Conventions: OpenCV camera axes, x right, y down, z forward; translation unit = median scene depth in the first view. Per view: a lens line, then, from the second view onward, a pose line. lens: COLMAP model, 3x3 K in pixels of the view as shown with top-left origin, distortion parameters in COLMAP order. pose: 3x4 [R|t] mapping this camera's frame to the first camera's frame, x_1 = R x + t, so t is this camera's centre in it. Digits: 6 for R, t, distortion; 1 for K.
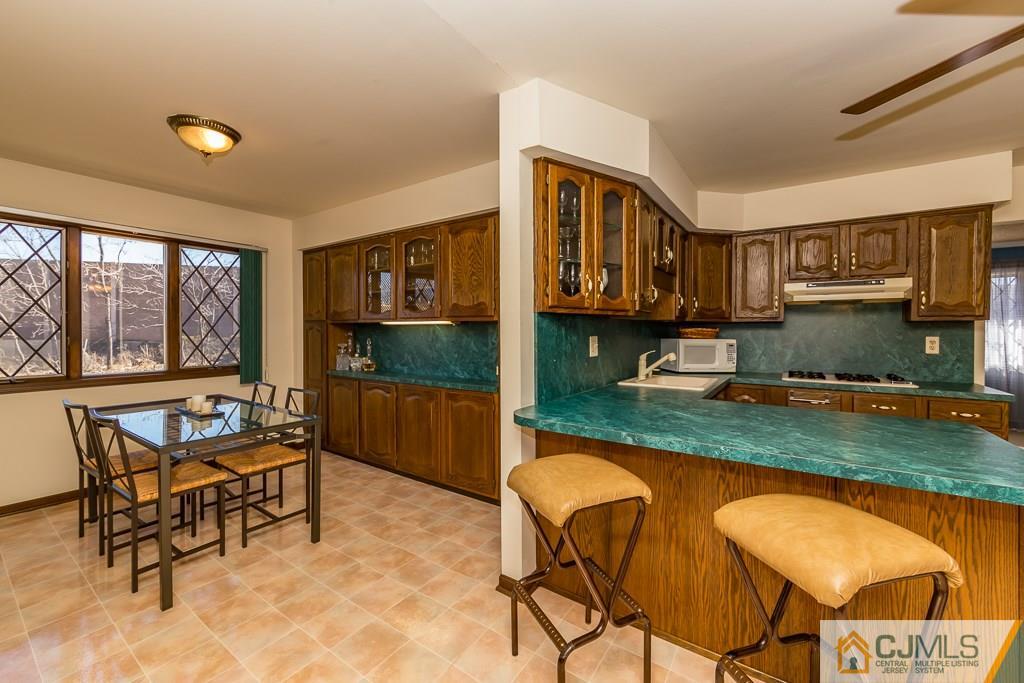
lens RADIAL K [[415.9, 0, 519.3], [0, 415.9, 332.8], [0, 0, 1]] dist [-0.001279, -0.000313]
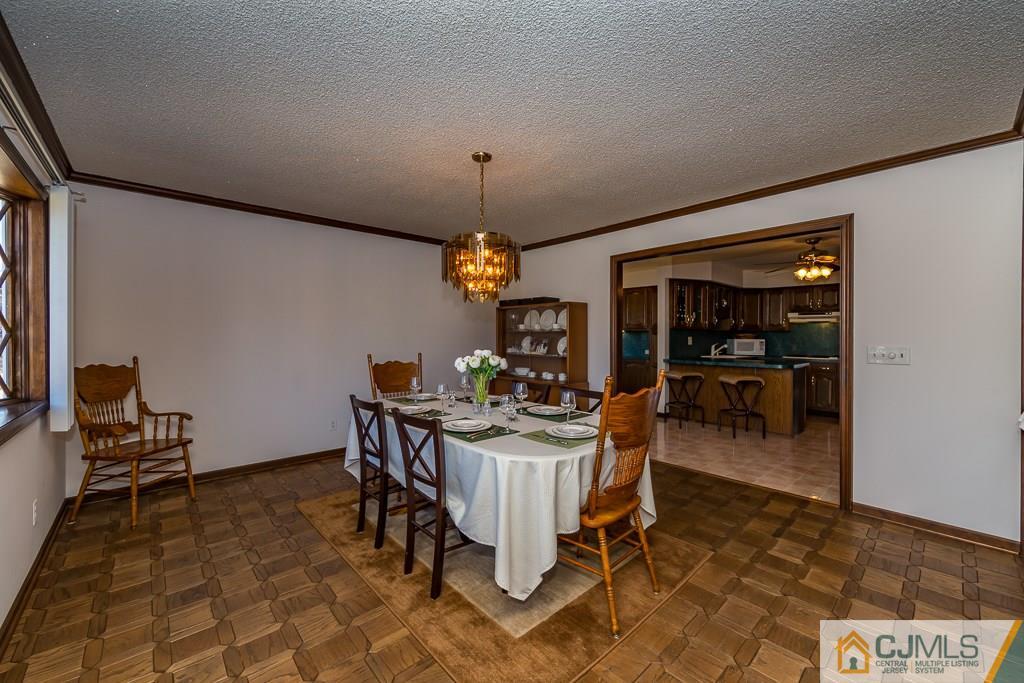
lens RADIAL K [[415.9, 0, 511.2], [0, 415.9, 343.9], [0, 0, 1]] dist [-0.001279, -0.000313]
pose [[0.966925, 0.004364, -0.255024, -0.198238], [-0.004875, 0.999987, -0.001375, 0.051037], [0.255014, 0.002573, 0.966934, -1.480137]]
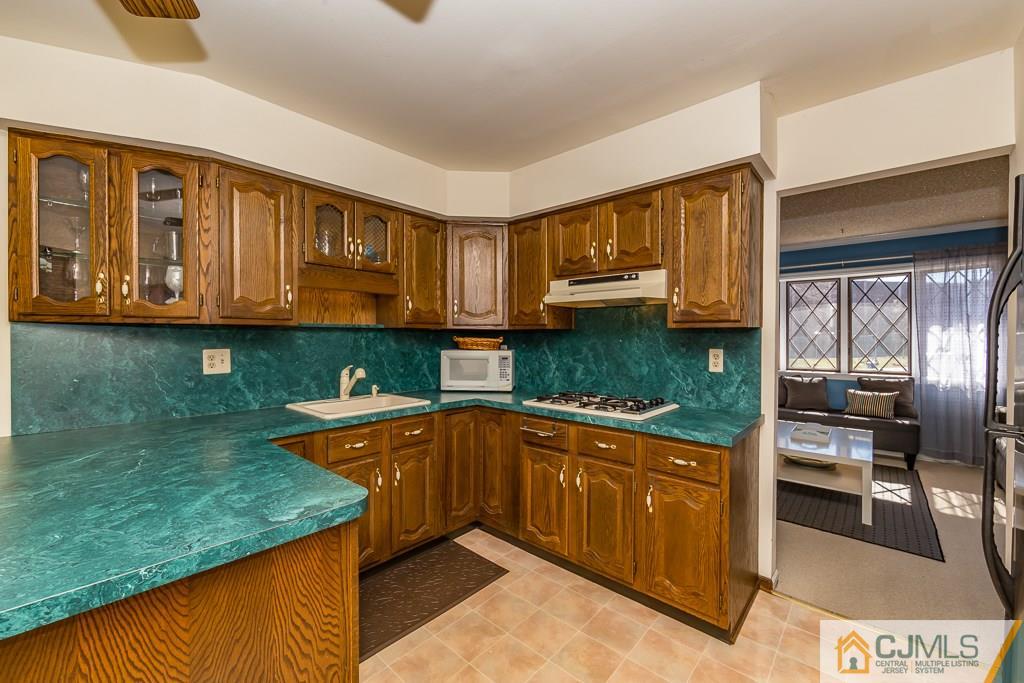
lens RADIAL K [[415.9, 0, 514.6], [0, 415.9, 341.2], [0, 0, 1]] dist [-0.001279, -0.000313]
pose [[0.991904, -0.001216, -0.126982, 0.690874], [0.002009, 0.999979, 0.006116, -0.009328], [0.126972, -0.006322, 0.991886, 0.206584]]
